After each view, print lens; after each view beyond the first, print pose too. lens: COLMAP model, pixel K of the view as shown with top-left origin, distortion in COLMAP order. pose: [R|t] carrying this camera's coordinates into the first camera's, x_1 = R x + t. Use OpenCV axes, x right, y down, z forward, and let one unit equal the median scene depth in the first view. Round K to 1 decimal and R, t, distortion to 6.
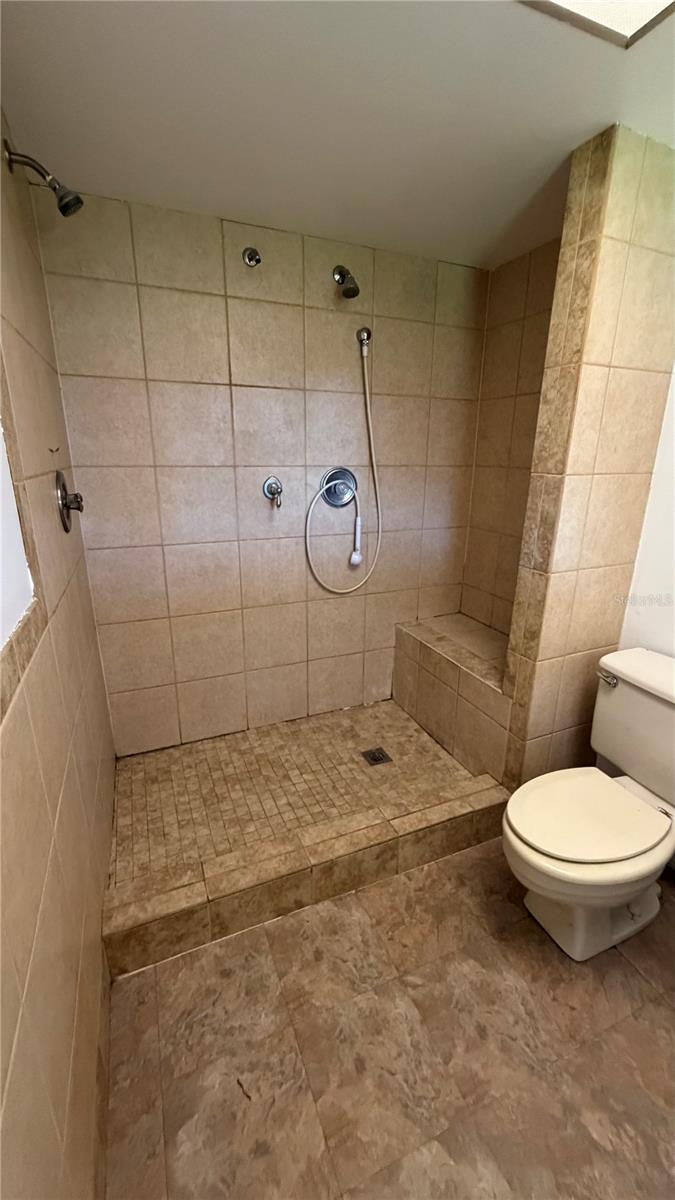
lens RADIAL K [[478.8, 0, 339.1], [0, 478.8, 594.0], [0, 0, 1]] dist [-0.000190, 0.000007]
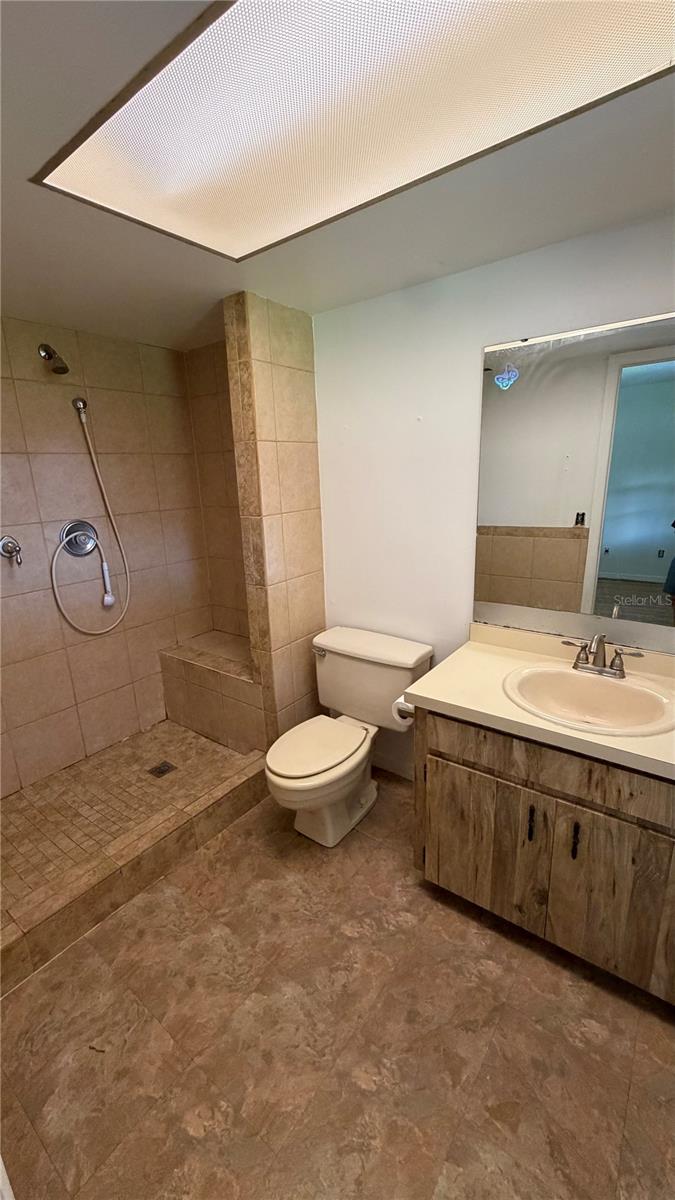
lens RADIAL K [[478.8, 0, 339.1], [0, 478.8, 594.0], [0, 0, 1]] dist [-0.000190, 0.000007]
pose [[0.866372, -0.167261, 0.470556, -0.030492], [0.188675, 0.982038, 0.001685, 0.014740], [-0.462386, 0.087322, 0.882369, -0.298298]]
